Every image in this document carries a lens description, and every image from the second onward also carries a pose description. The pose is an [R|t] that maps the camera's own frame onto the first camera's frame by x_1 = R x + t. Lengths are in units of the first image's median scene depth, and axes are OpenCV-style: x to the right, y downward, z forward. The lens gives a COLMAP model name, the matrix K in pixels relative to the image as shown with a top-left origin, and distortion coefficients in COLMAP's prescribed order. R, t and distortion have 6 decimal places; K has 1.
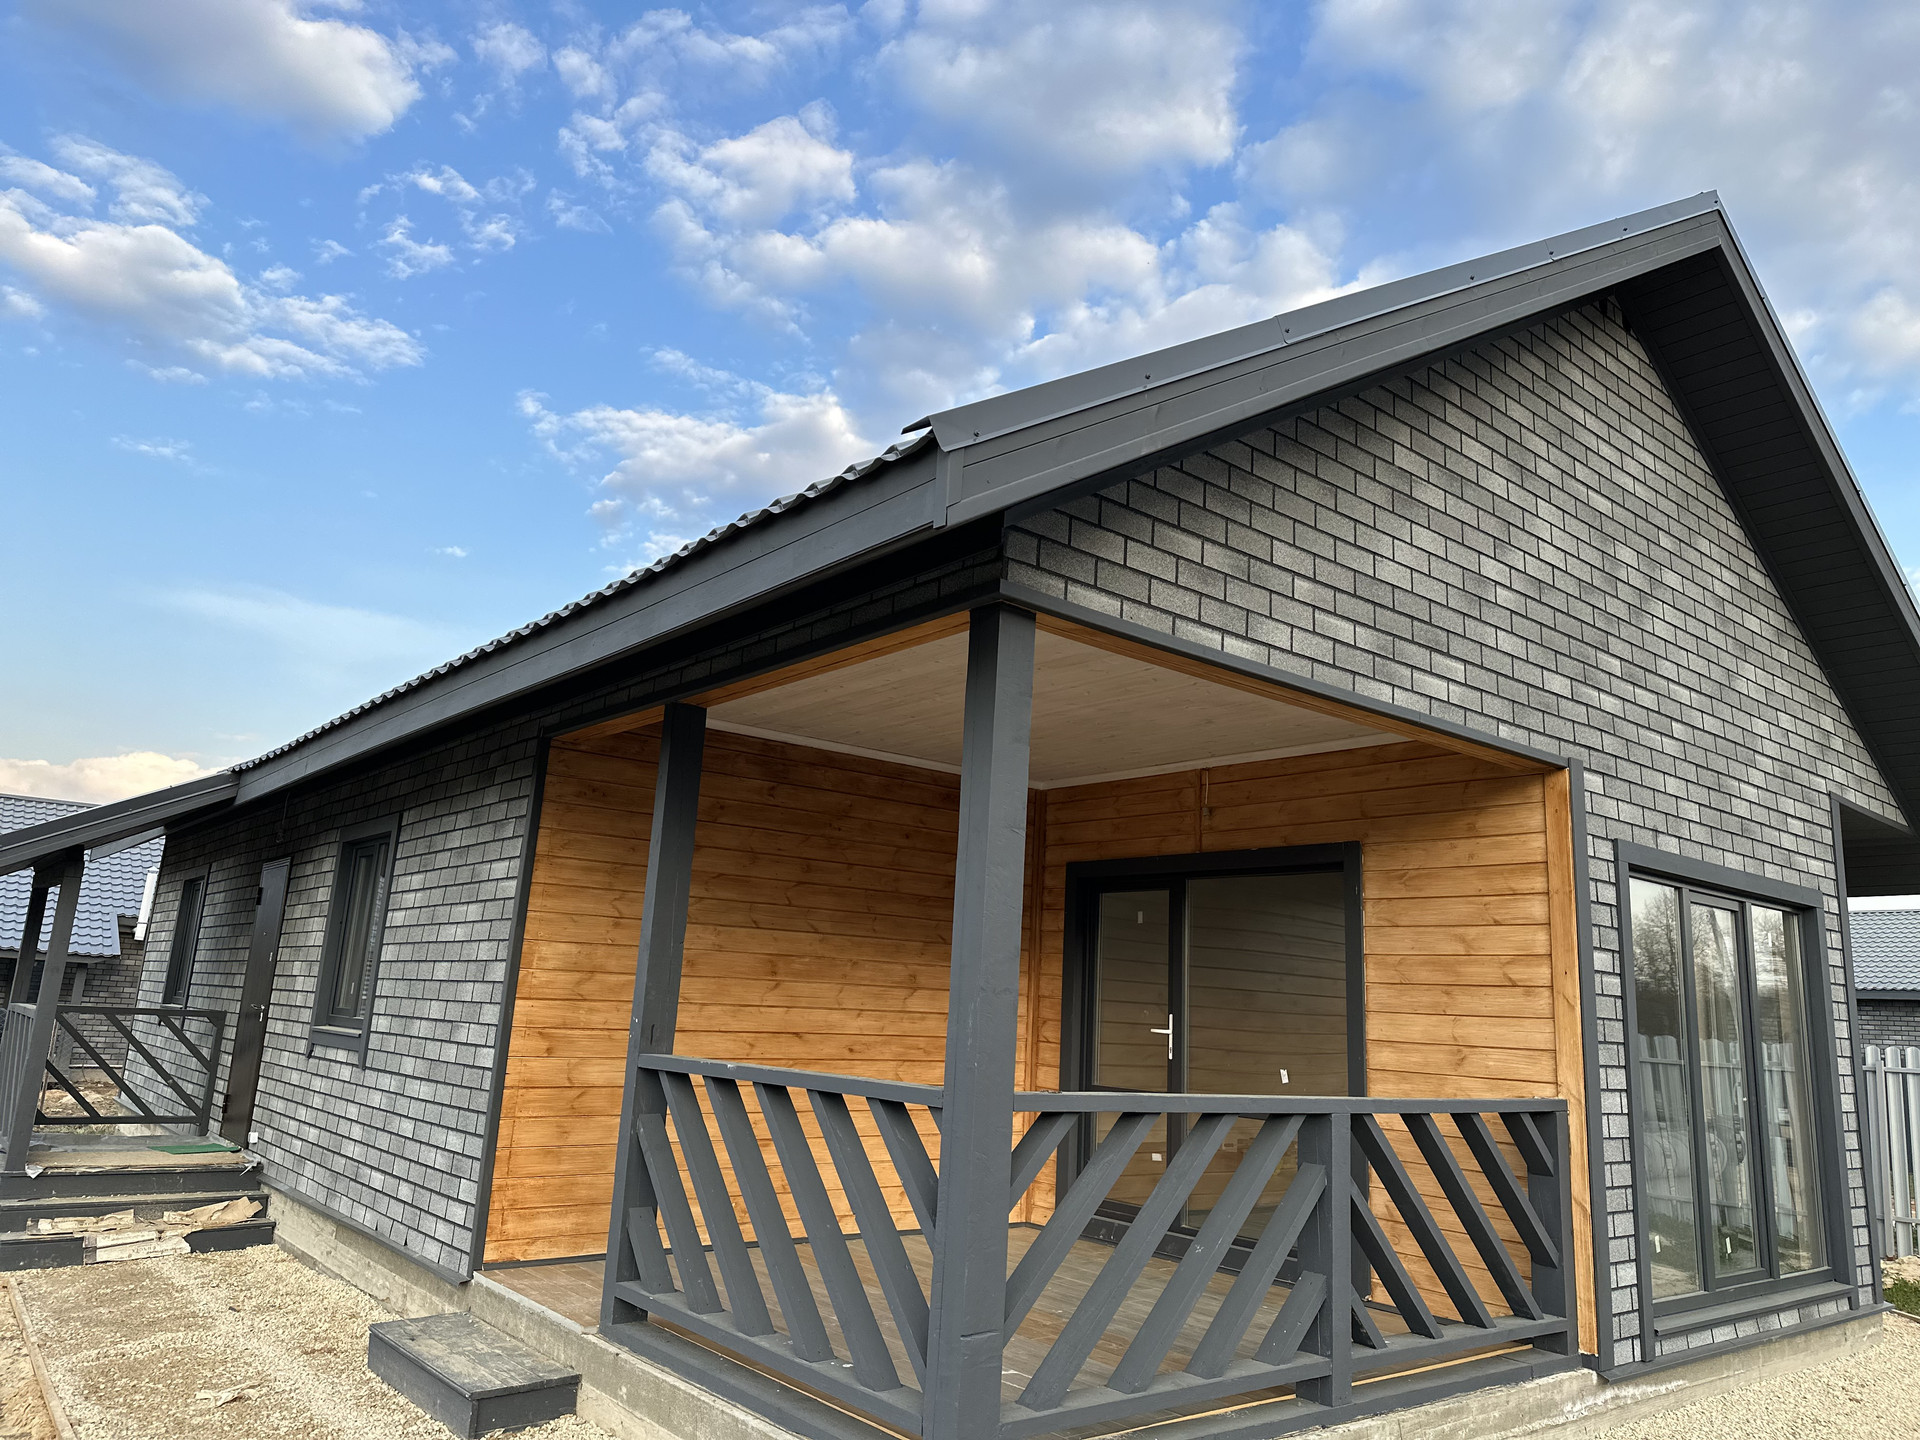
lens RADIAL K [[1336.1, 0, 961.7], [0, 1336.1, 740.2], [0, 0, 1]] dist [0.104573, -0.131842]
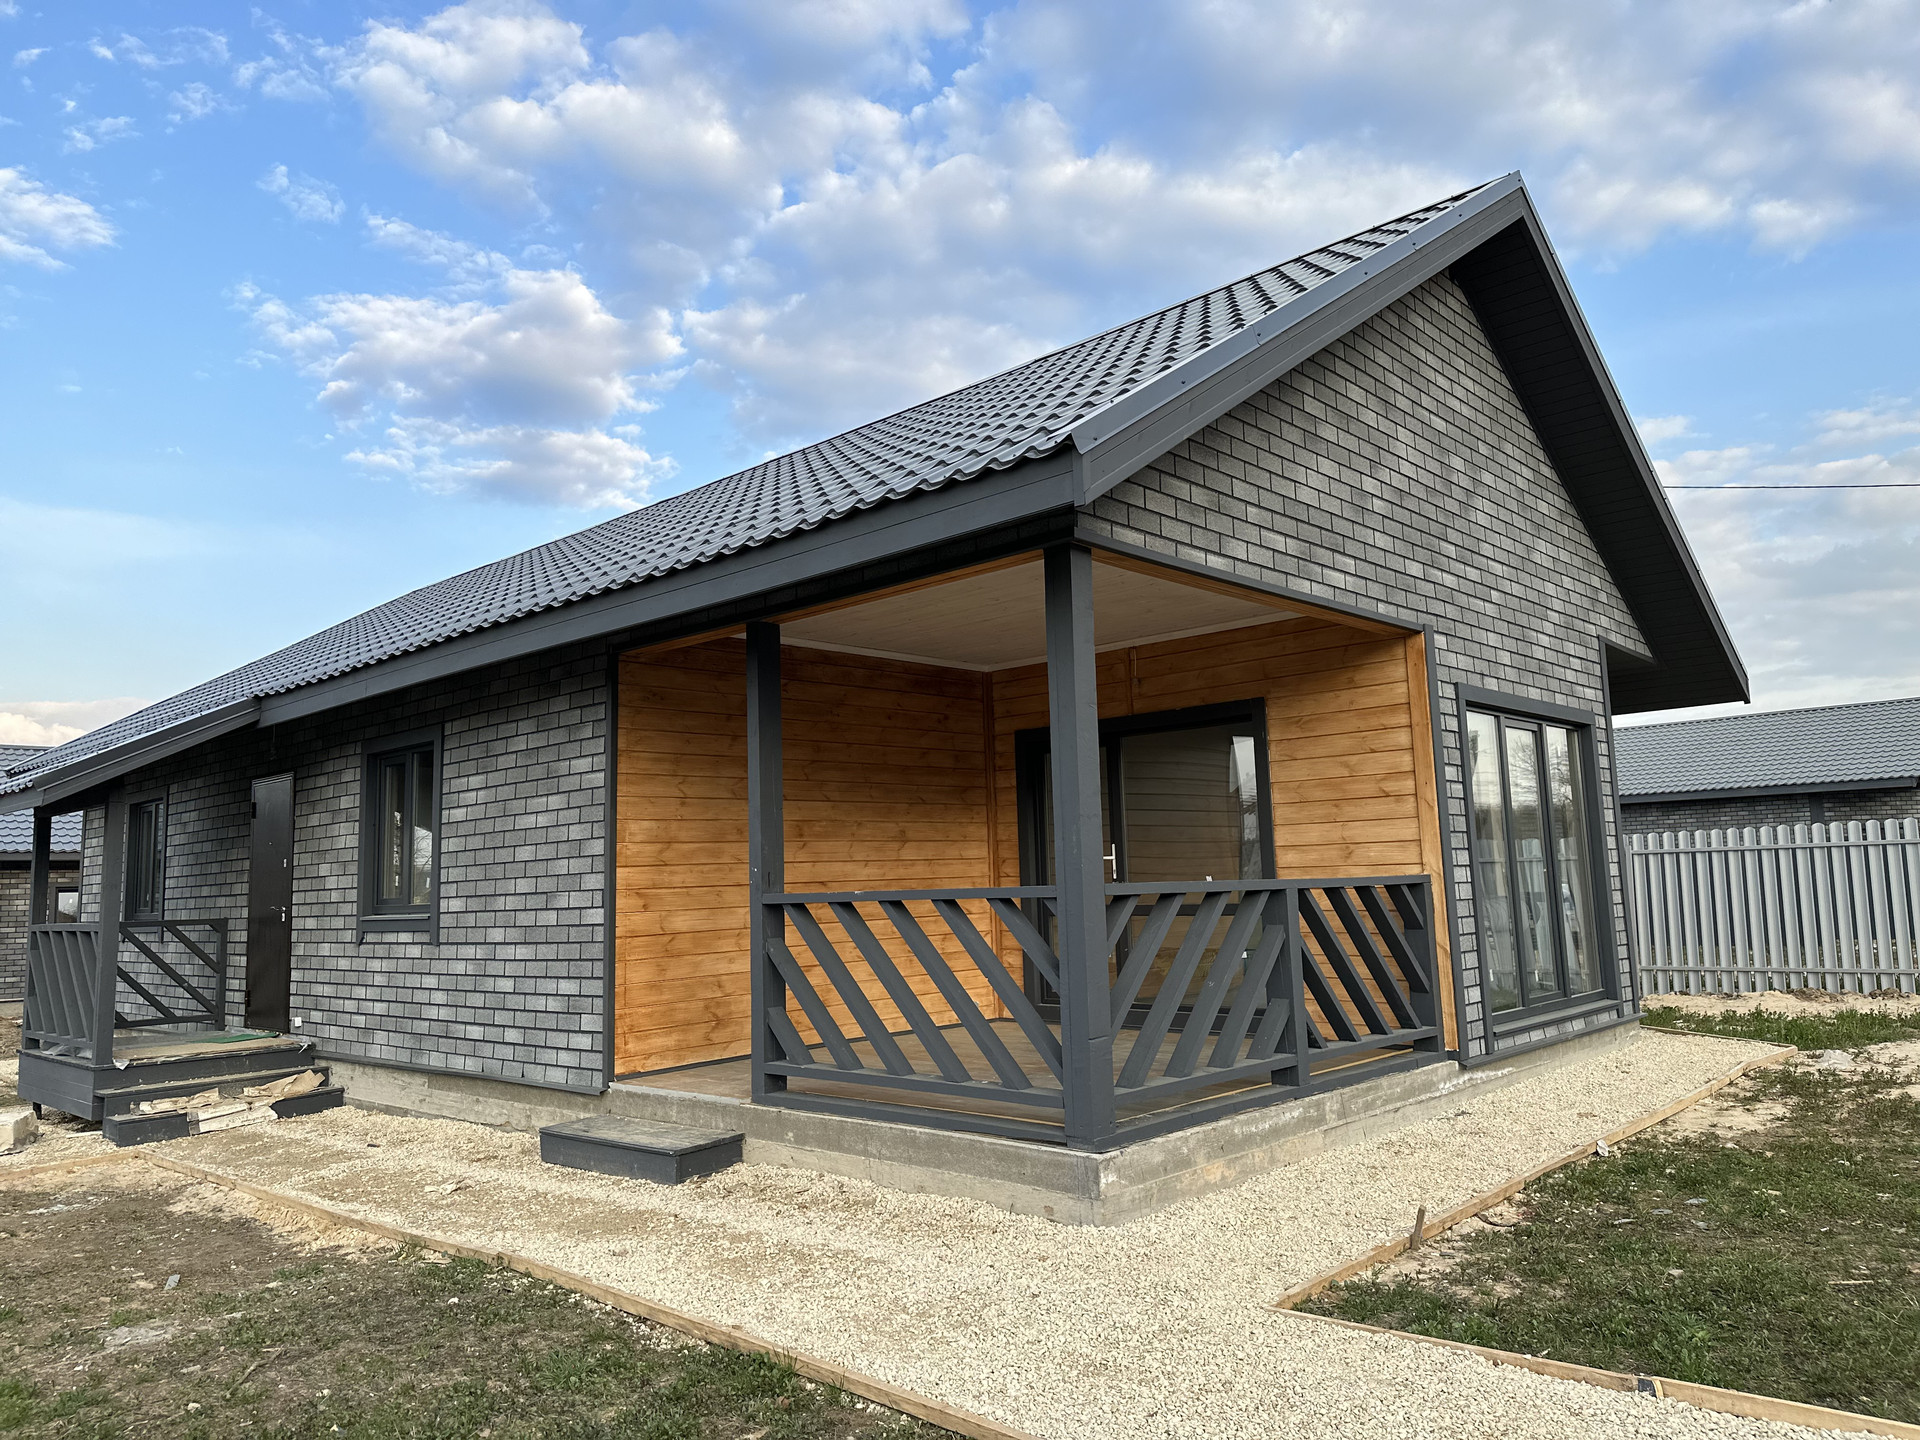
lens RADIAL K [[1324.5, 0, 950.9], [0, 1324.5, 726.0], [0, 0, 1]] dist [0.099474, -0.125472]
pose [[0.987889, -0.065334, 0.140734, -0.193716], [0.053773, 0.994977, 0.084437, -0.022638], [-0.145544, -0.075847, 0.986440, -0.229979]]
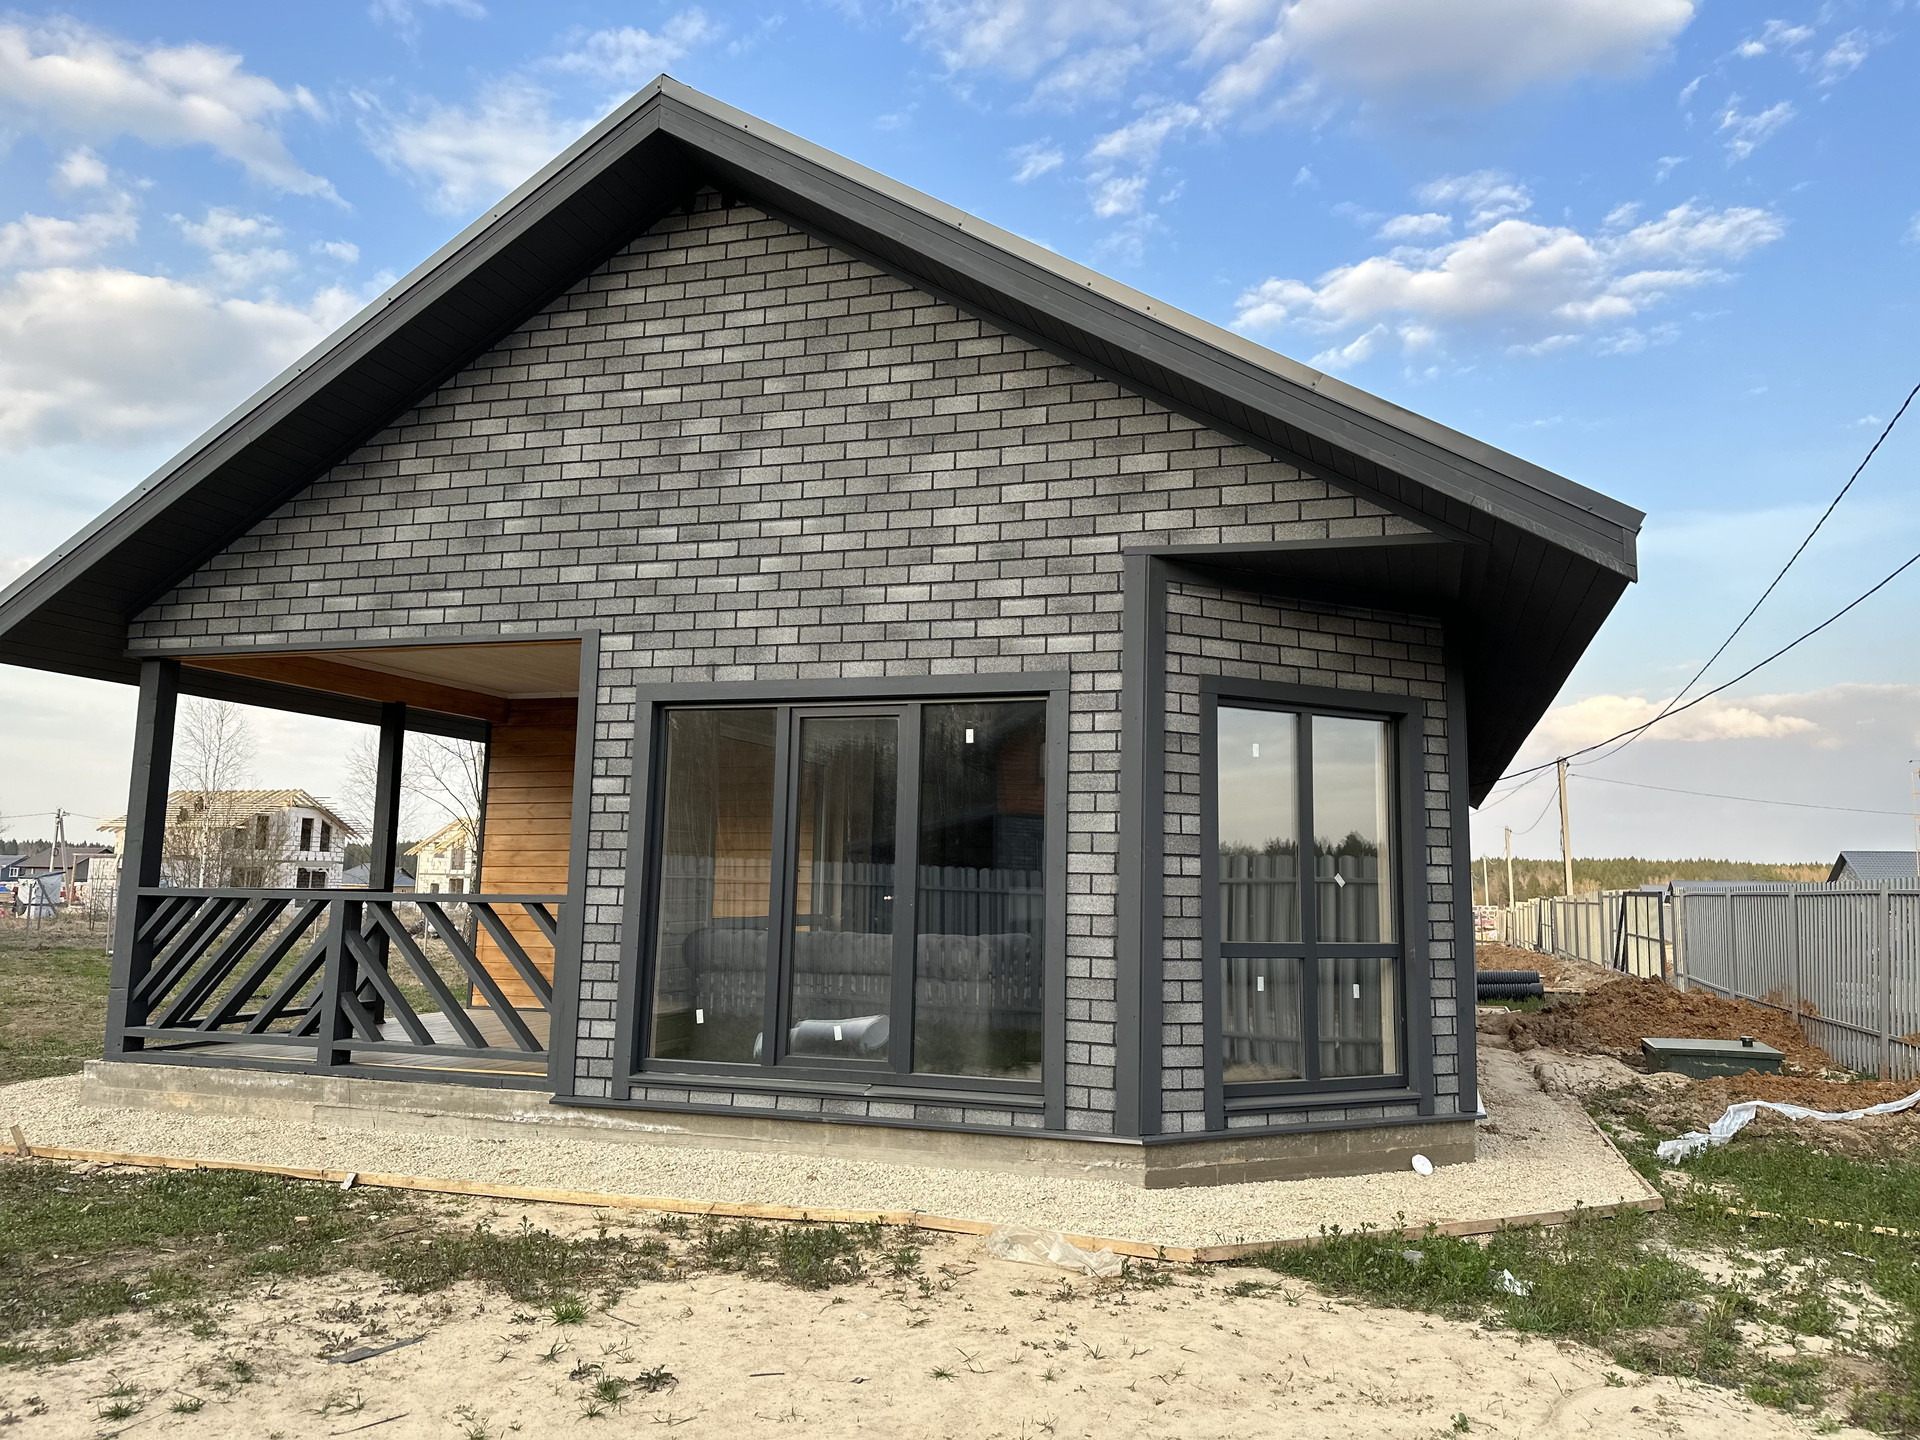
lens RADIAL K [[1176.9, 0, 964.4], [0, 1176.9, 714.0], [0, 0, 1]] dist [0.099290, -0.115413]
pose [[0.559694, -0.140340, -0.816729, 1.462383], [0.178052, 0.982904, -0.046878, 0.194398], [0.809345, -0.119183, 0.575114, 0.609679]]
